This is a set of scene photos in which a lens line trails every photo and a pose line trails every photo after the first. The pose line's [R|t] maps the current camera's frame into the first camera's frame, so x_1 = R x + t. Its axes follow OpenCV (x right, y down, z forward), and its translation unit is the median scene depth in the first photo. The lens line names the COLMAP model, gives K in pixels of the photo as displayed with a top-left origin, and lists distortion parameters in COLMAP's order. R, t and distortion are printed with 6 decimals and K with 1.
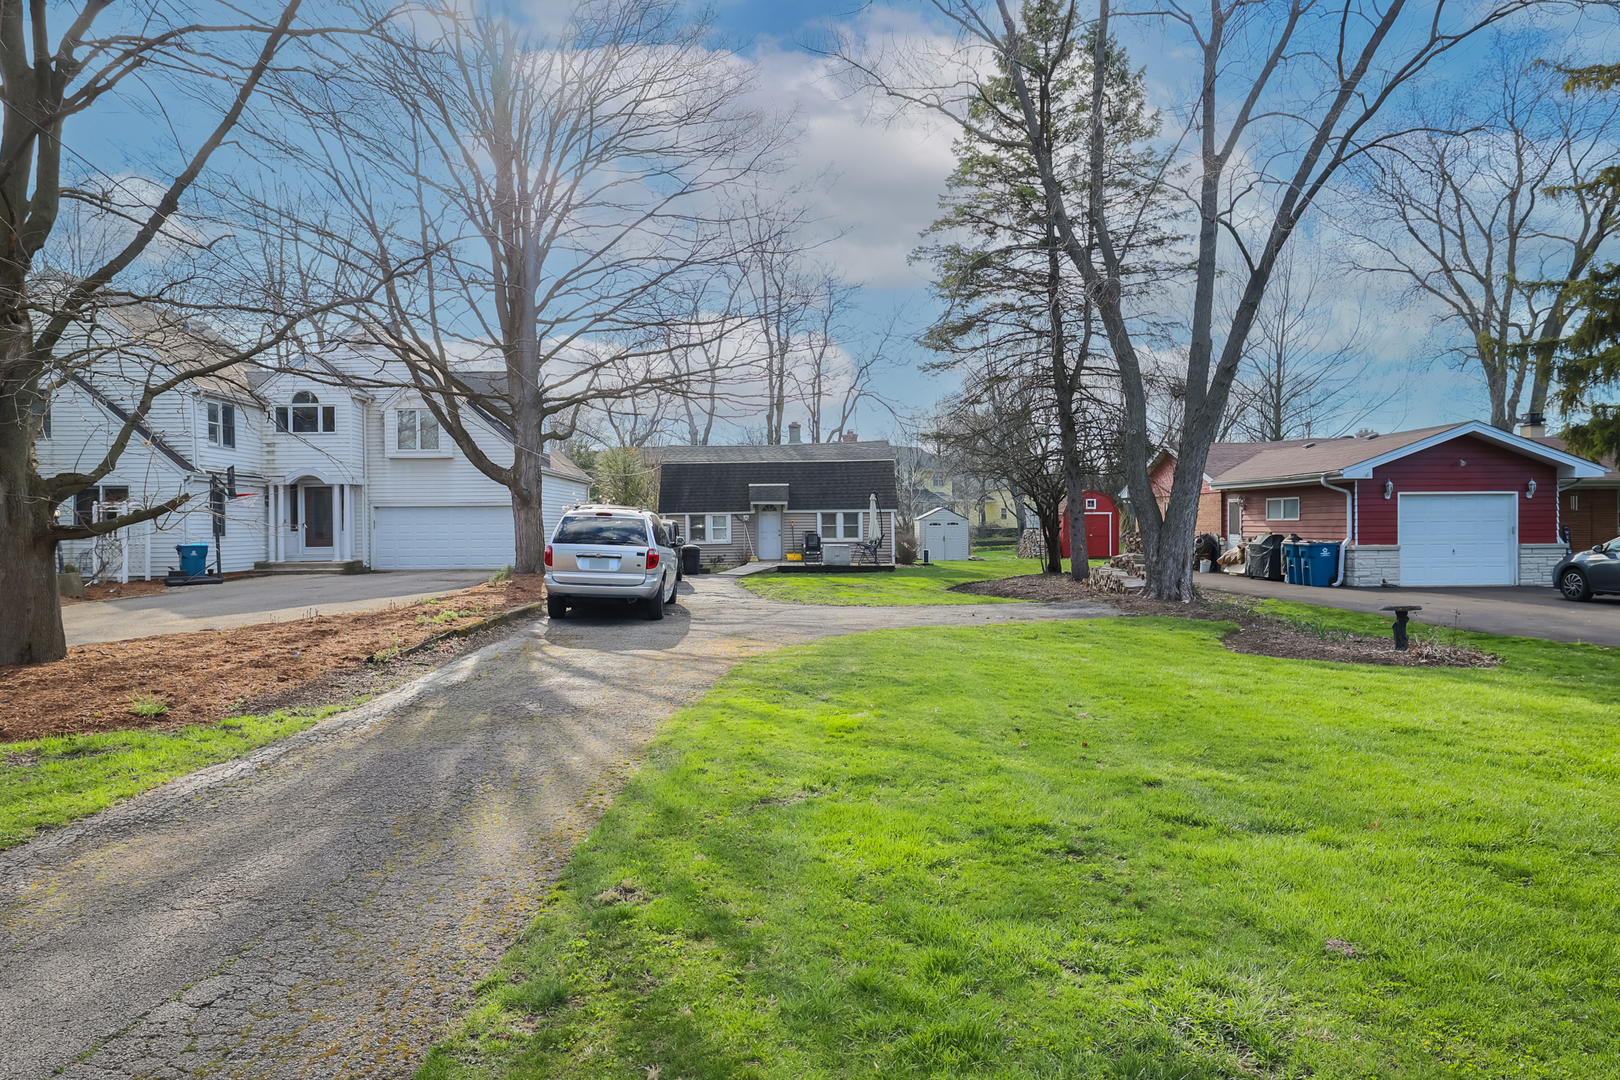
lens RADIAL K [[1072.4, 0, 807.7], [0, 1072.4, 536.7], [0, 0, 1]] dist [-0.003290, -0.000179]
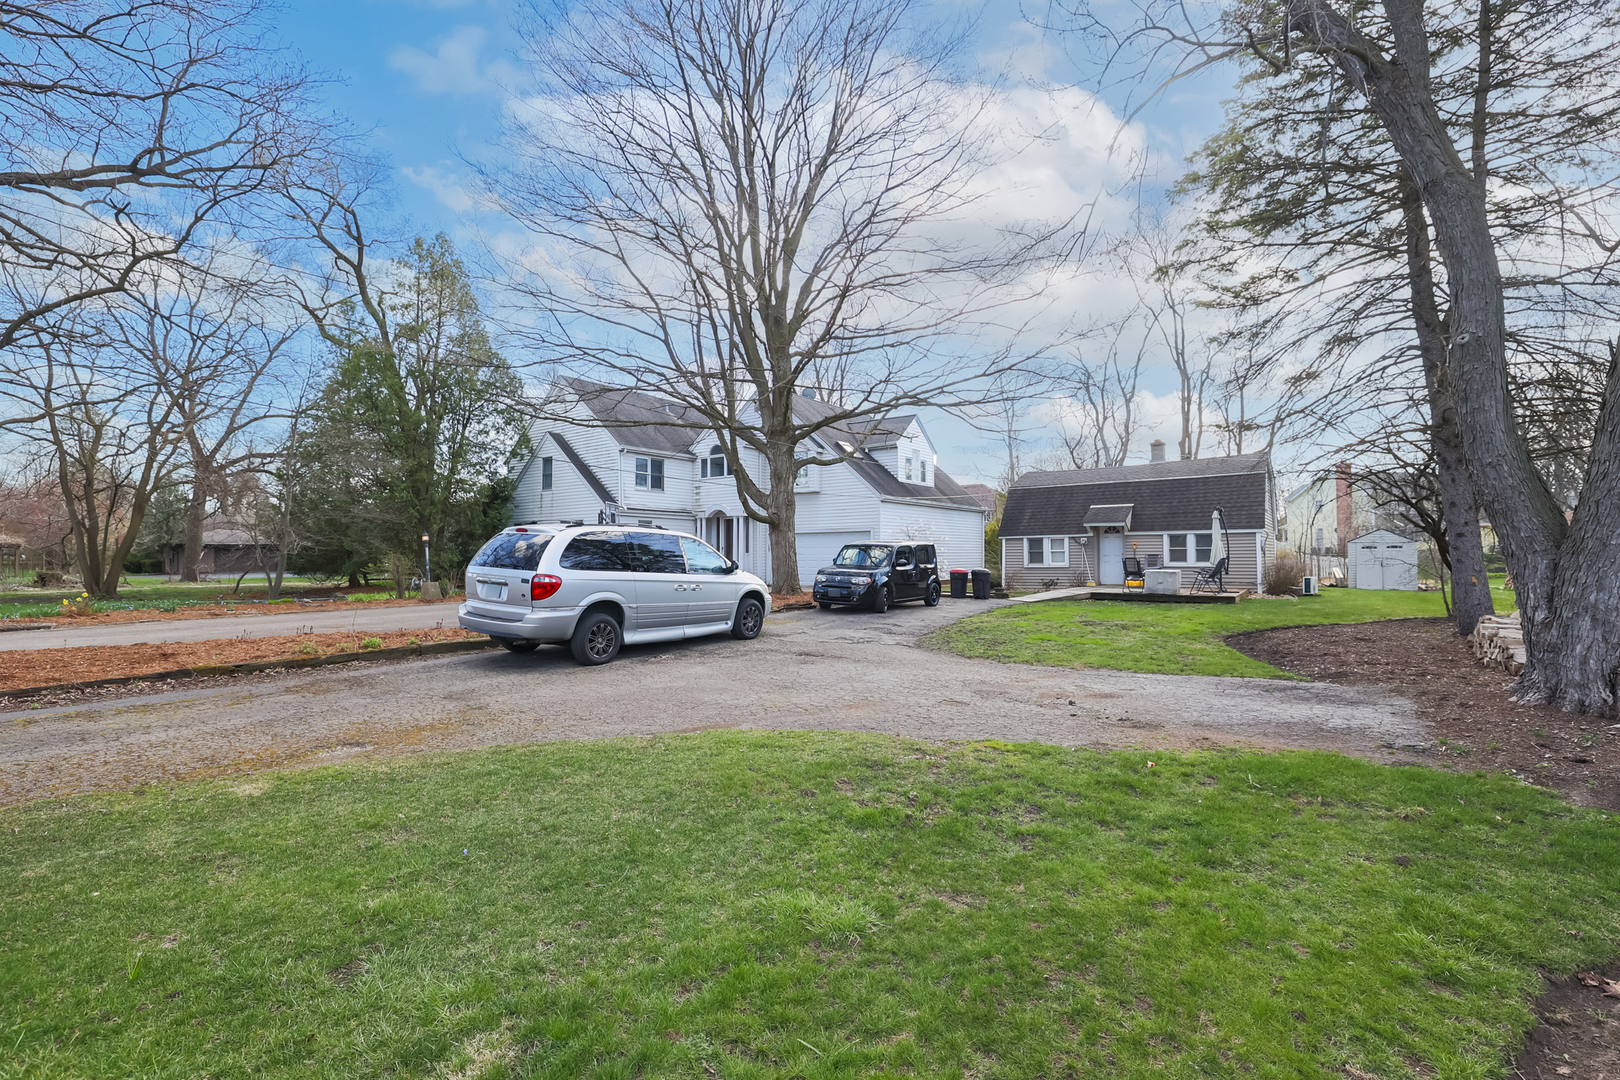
lens RADIAL K [[732.8, 0, 826.8], [0, 732.8, 541.9], [0, 0, 1]] dist [-0.018227, 0.000725]
pose [[0.802618, -0.006682, -0.596456, 0.152048], [-0.007549, 0.999743, -0.021358, -0.000613], [0.596446, 0.021645, 0.802361, 0.337237]]
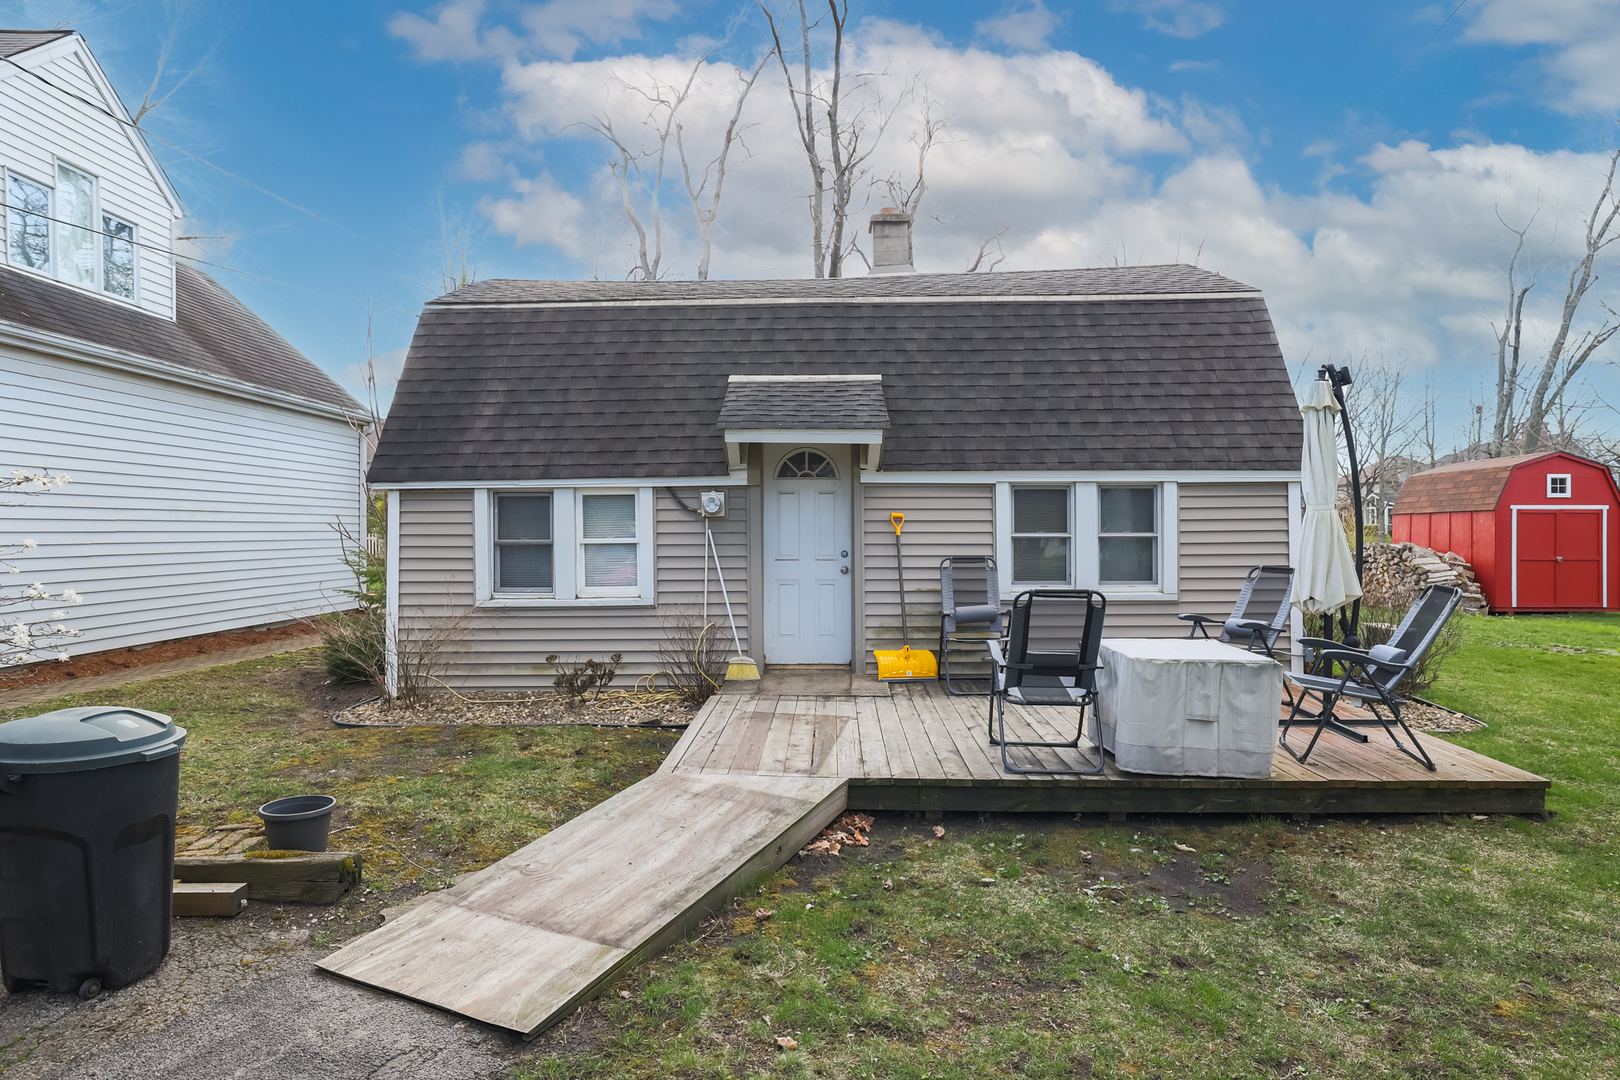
lens RADIAL K [[934.8, 0, 814.5], [0, 934.8, 541.3], [0, 0, 1]] dist [-0.007145, 0.005565]
pose [[0.999181, 0.007162, -0.039821, -0.025334], [-0.007230, 0.999973, -0.001567, -0.008436], [0.039808, 0.001853, 0.999206, 0.793953]]
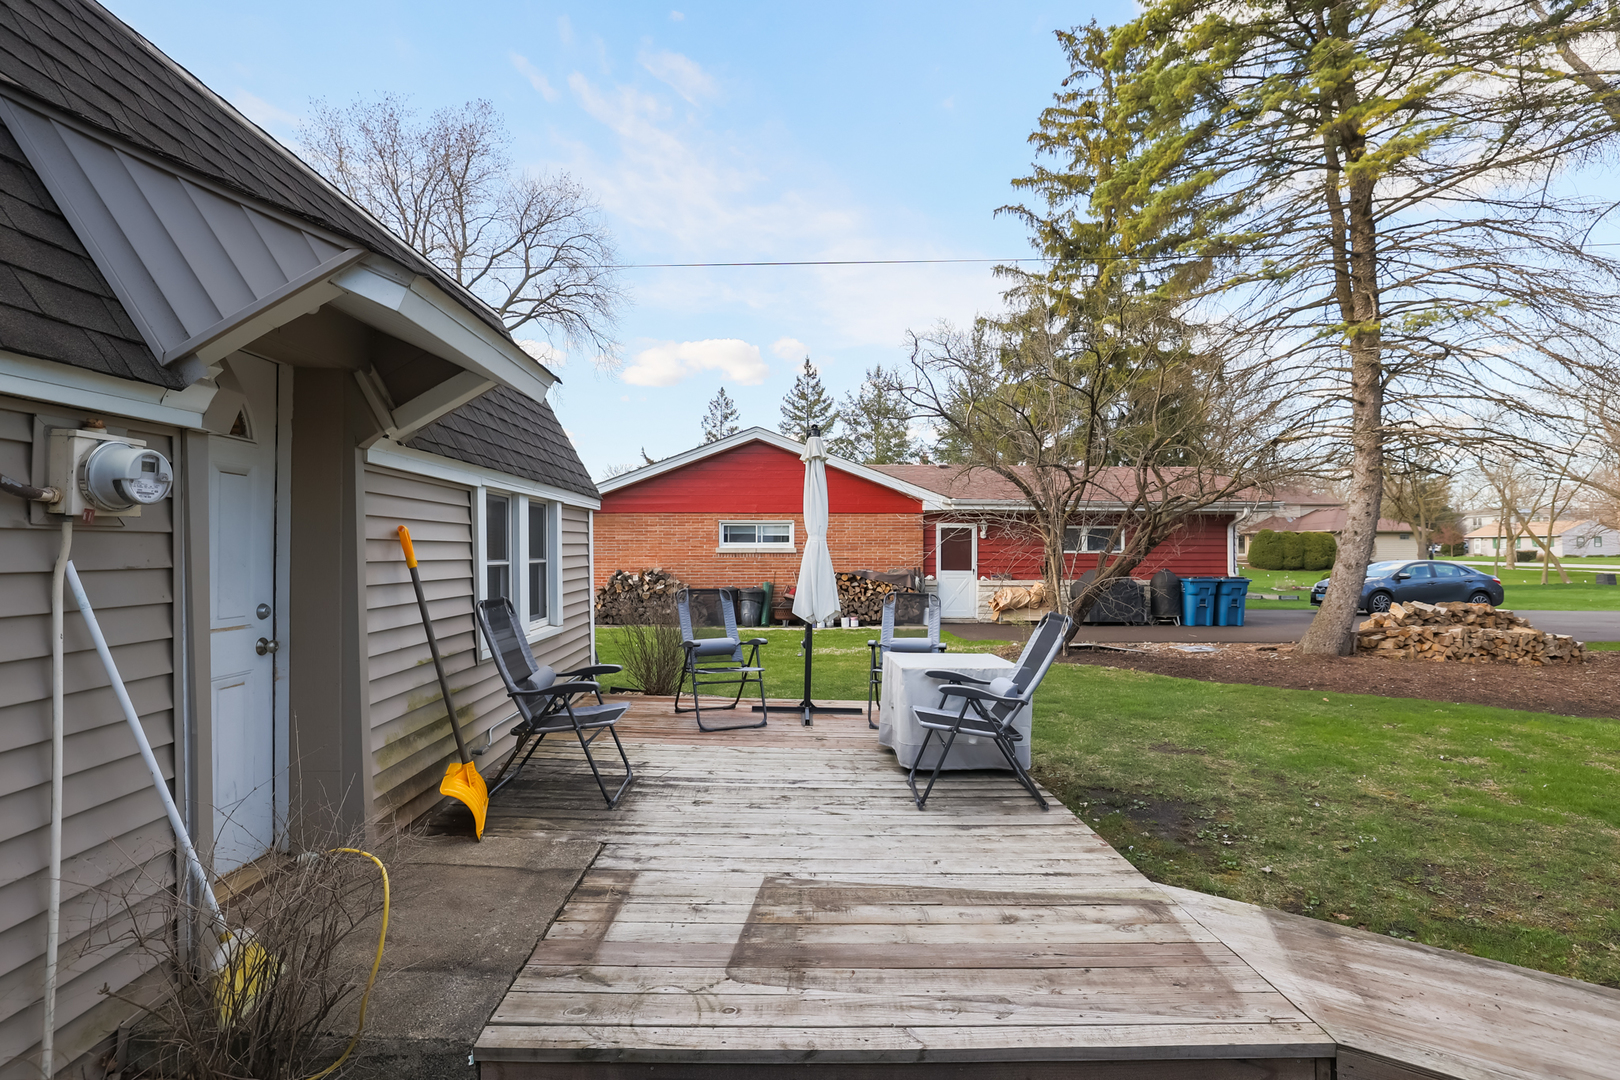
lens RADIAL K [[732.8, 0, 805.2], [0, 732.8, 547.5], [0, 0, 1]] dist [-0.018227, 0.000725]
pose [[0.015484, 0.015878, 0.999754, -0.107055], [0.011109, 0.999809, -0.016051, -0.010836], [-0.999818, 0.011355, 0.015304, 0.964206]]
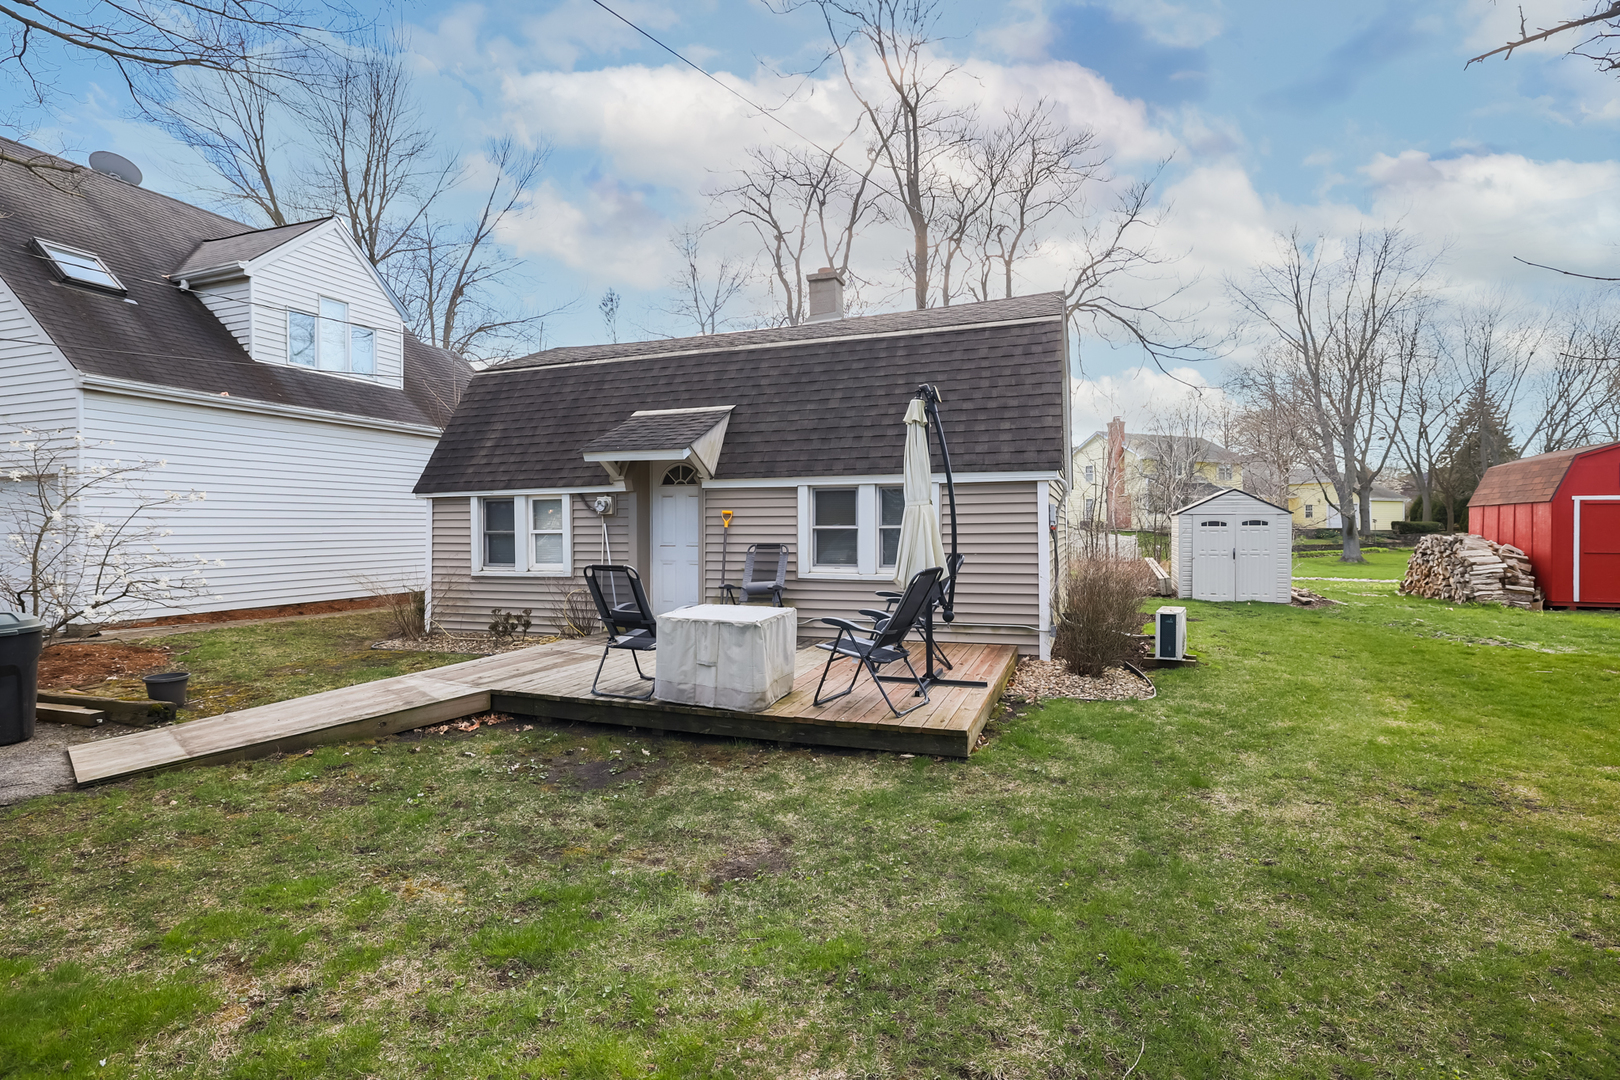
lens RADIAL K [[789.3, 0, 807.5], [0, 789.3, 531.0], [0, 0, 1]] dist [-0.021497, 0.000494]
pose [[0.933504, 0.007223, -0.358494, 0.097860], [-0.008465, 0.999962, -0.001897, -0.009008], [0.358467, 0.004805, 0.933530, 0.795209]]
